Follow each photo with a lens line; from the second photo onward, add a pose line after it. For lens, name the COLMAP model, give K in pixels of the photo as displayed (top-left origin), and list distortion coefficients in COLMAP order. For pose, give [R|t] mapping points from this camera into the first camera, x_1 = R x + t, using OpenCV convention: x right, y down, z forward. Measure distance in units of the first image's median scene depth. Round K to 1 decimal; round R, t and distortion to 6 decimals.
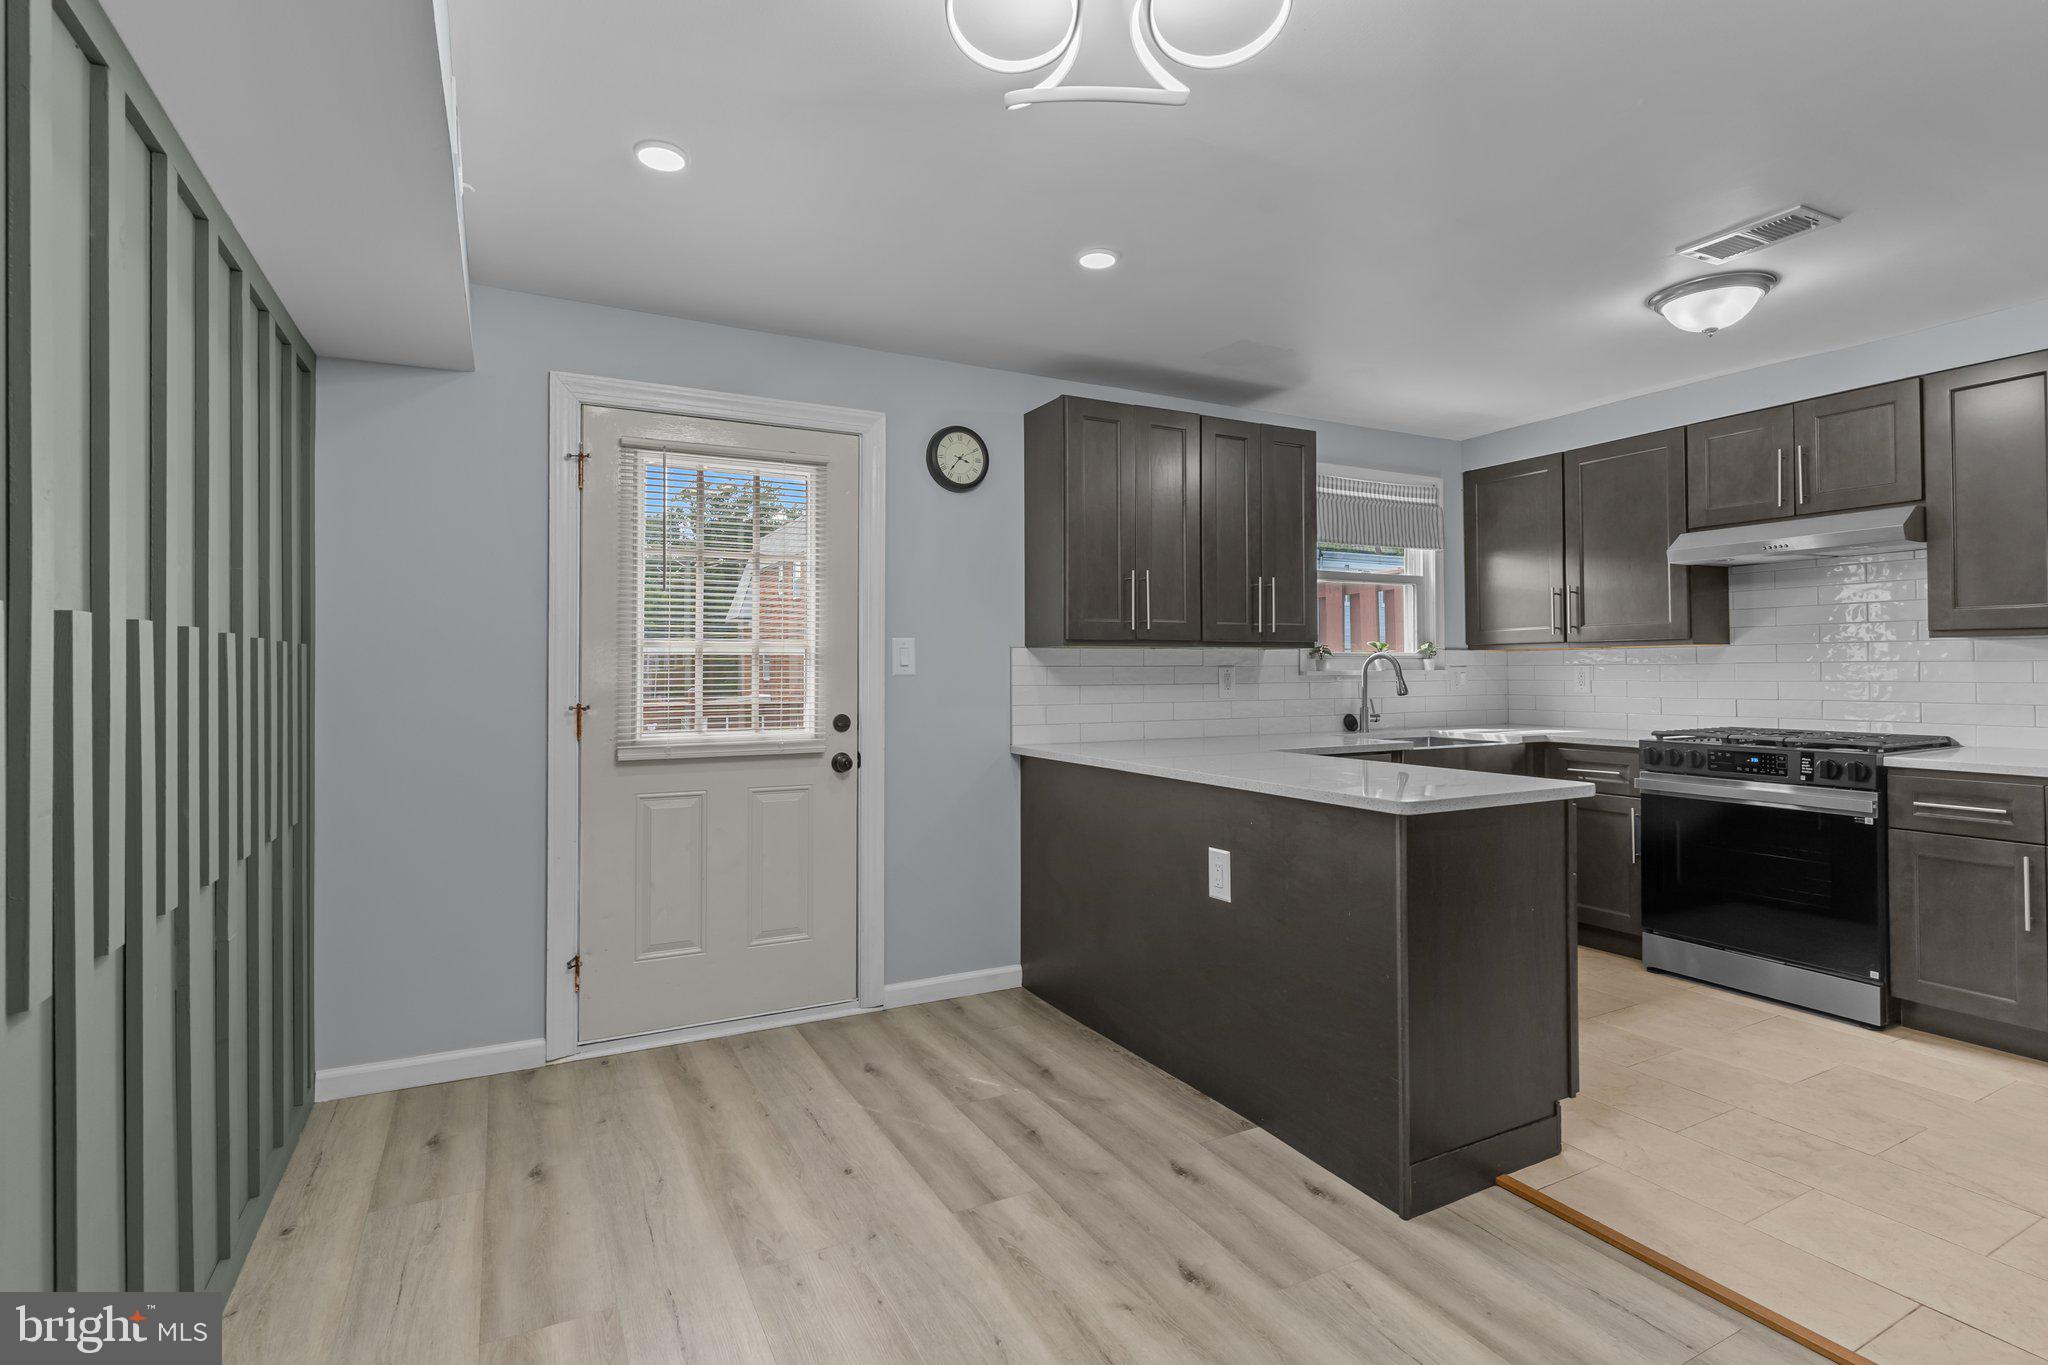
lens RADIAL K [[975.7, 0, 1019.2], [0, 975.7, 664.5], [0, 0, 1]] dist [0.003565, -0.001978]
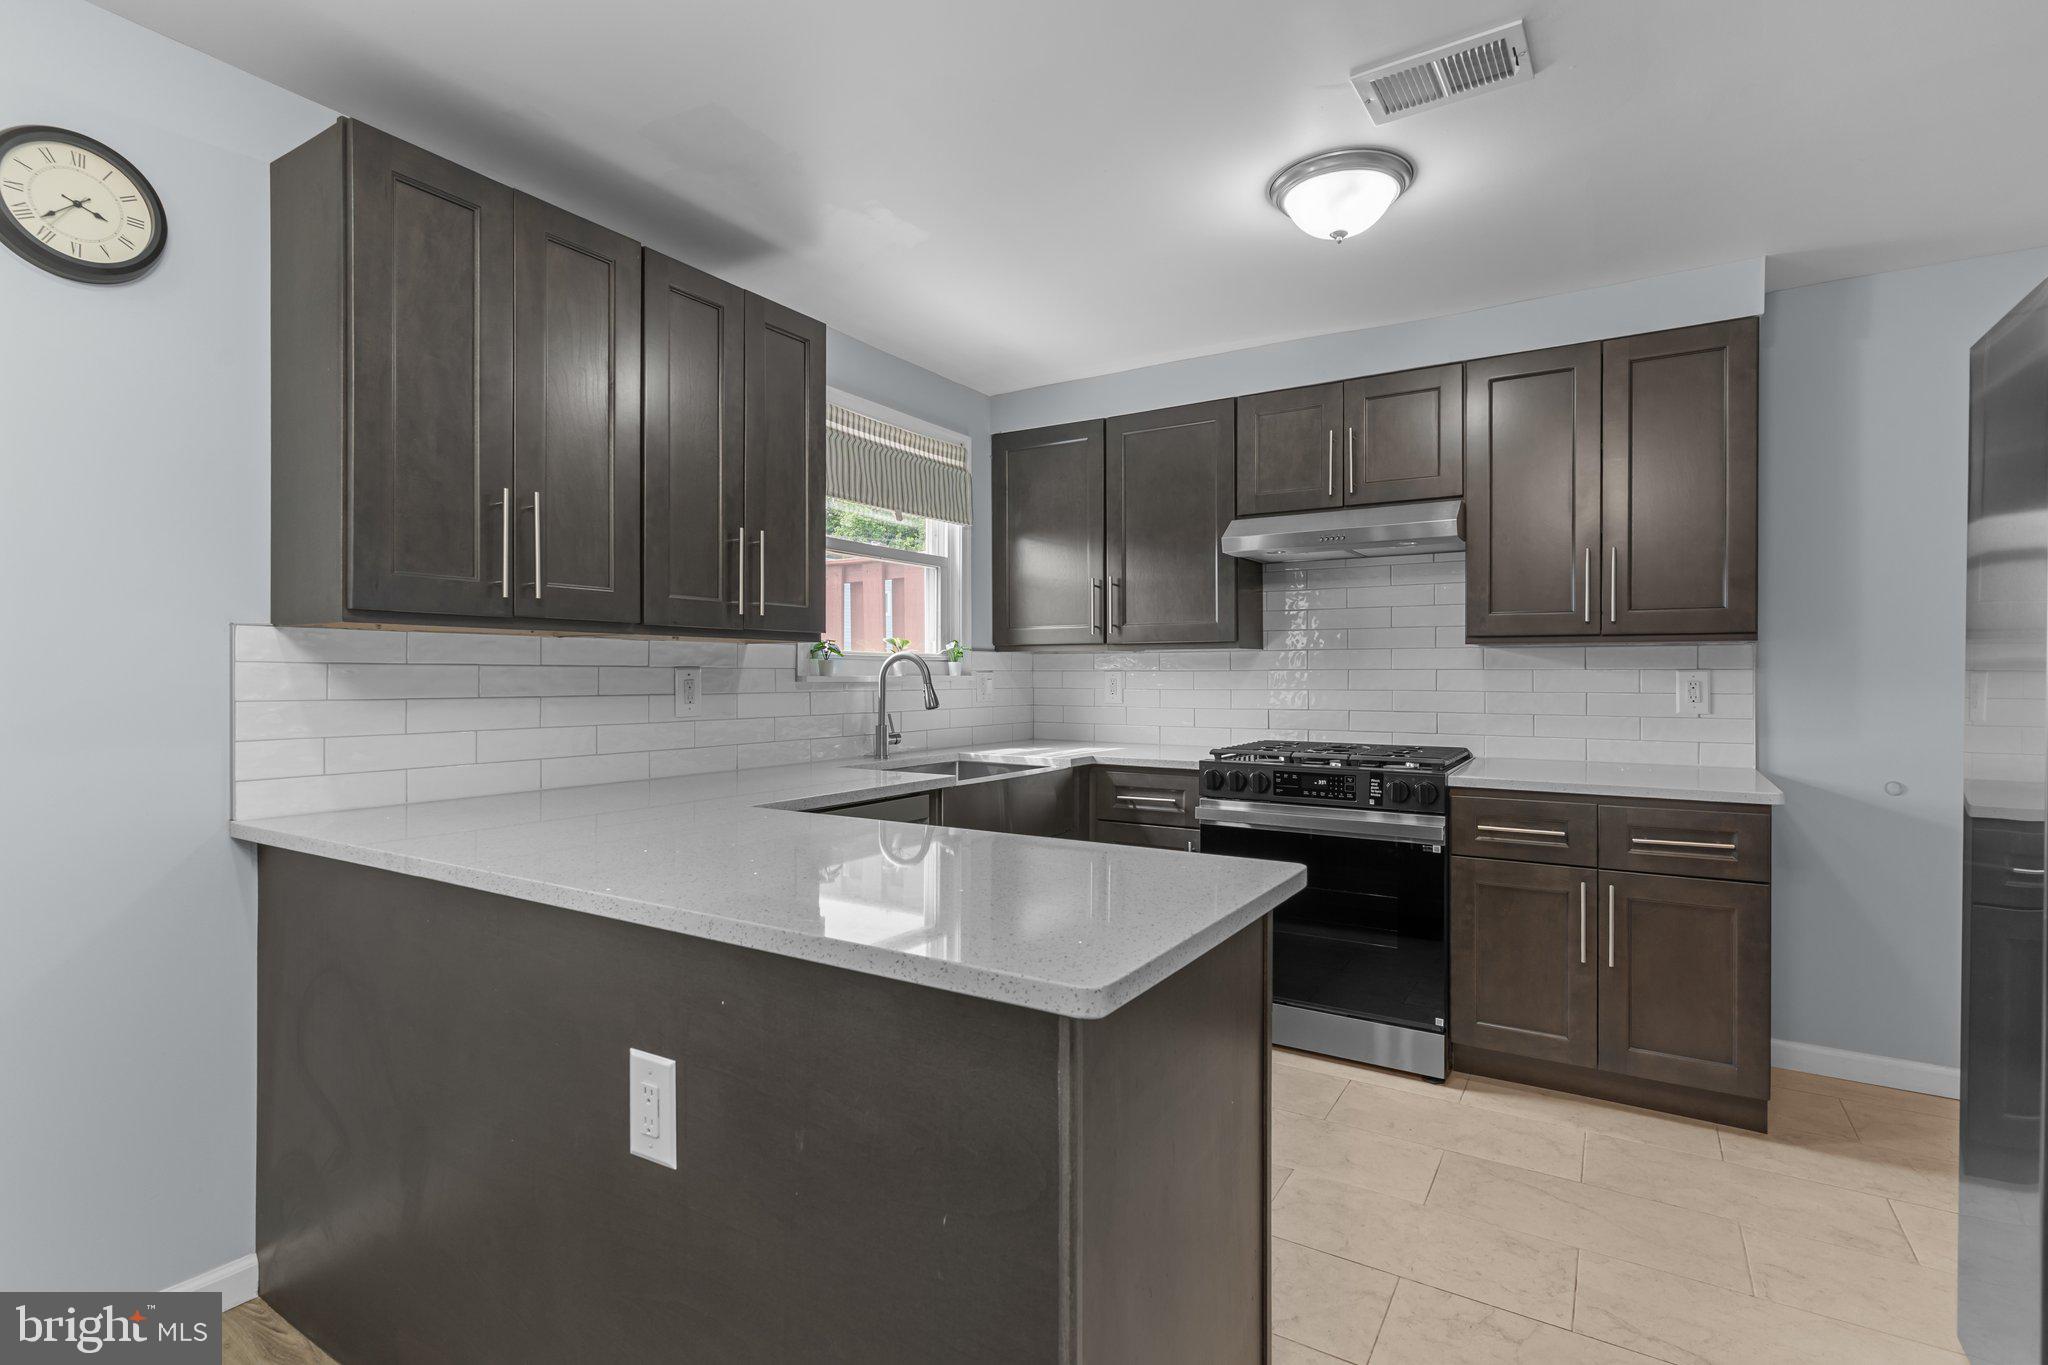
lens RADIAL K [[975.7, 0, 1030.8], [0, 975.7, 682.5], [0, 0, 1]] dist [0.003565, -0.001978]
pose [[0.860671, 0.002678, 0.509155, 0.093317], [-0.009478, 0.999897, 0.010762, 0.003081], [-0.509074, -0.014089, 0.860607, 0.387052]]
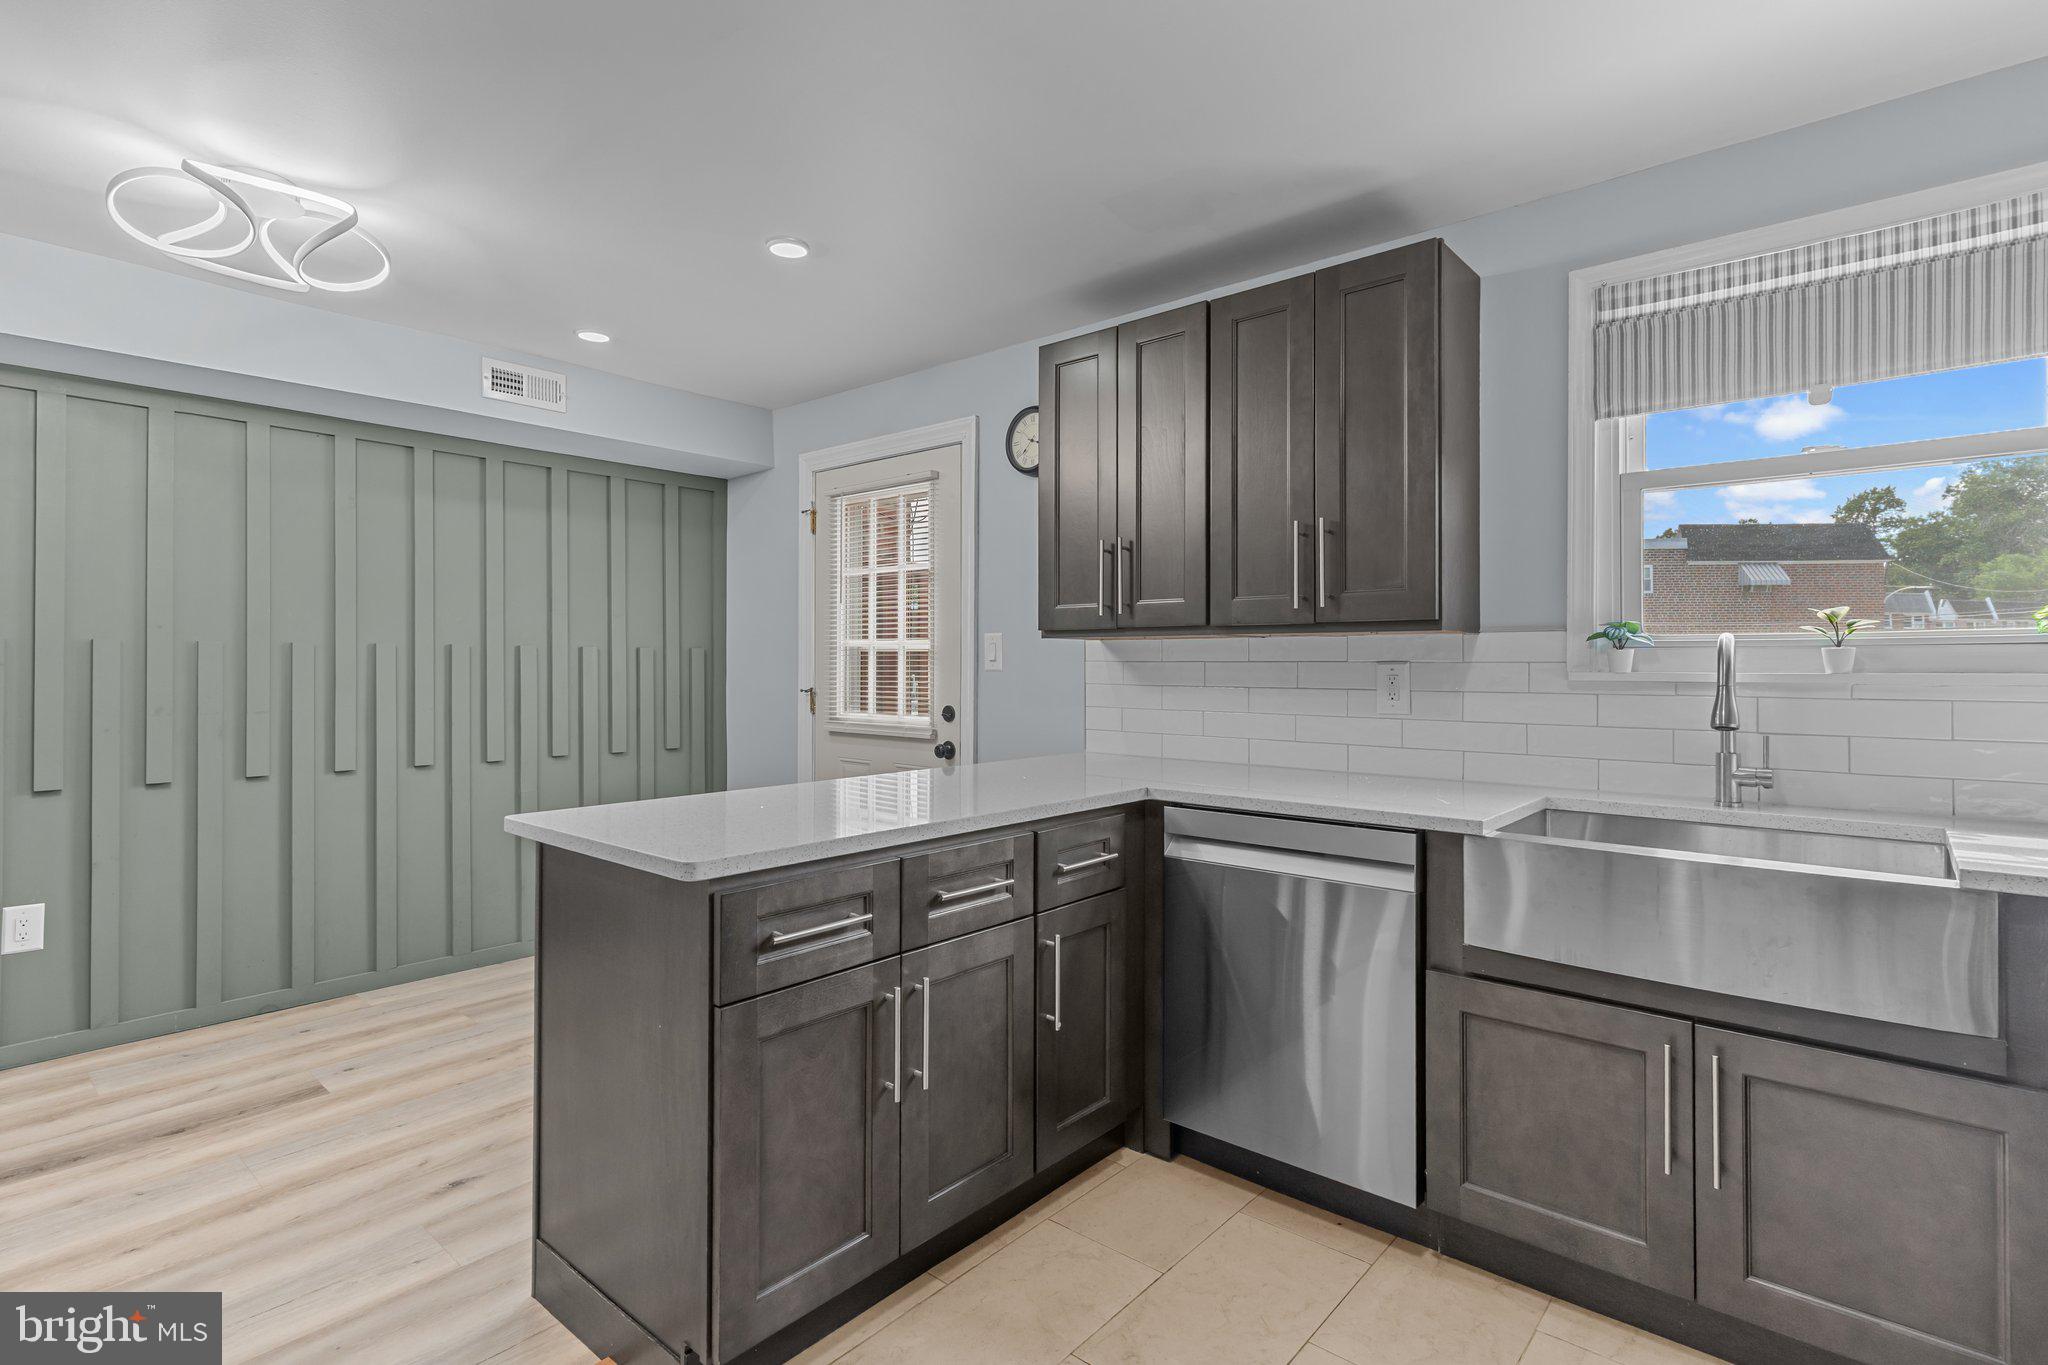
lens RADIAL K [[975.7, 0, 1039.2], [0, 975.7, 671.5], [0, 0, 1]] dist [0.003565, -0.001978]
pose [[0.372283, 0.013782, -0.928017, 0.836572], [0.002572, 0.999871, 0.015881, -0.003486], [0.928116, -0.008299, 0.372200, 0.670226]]
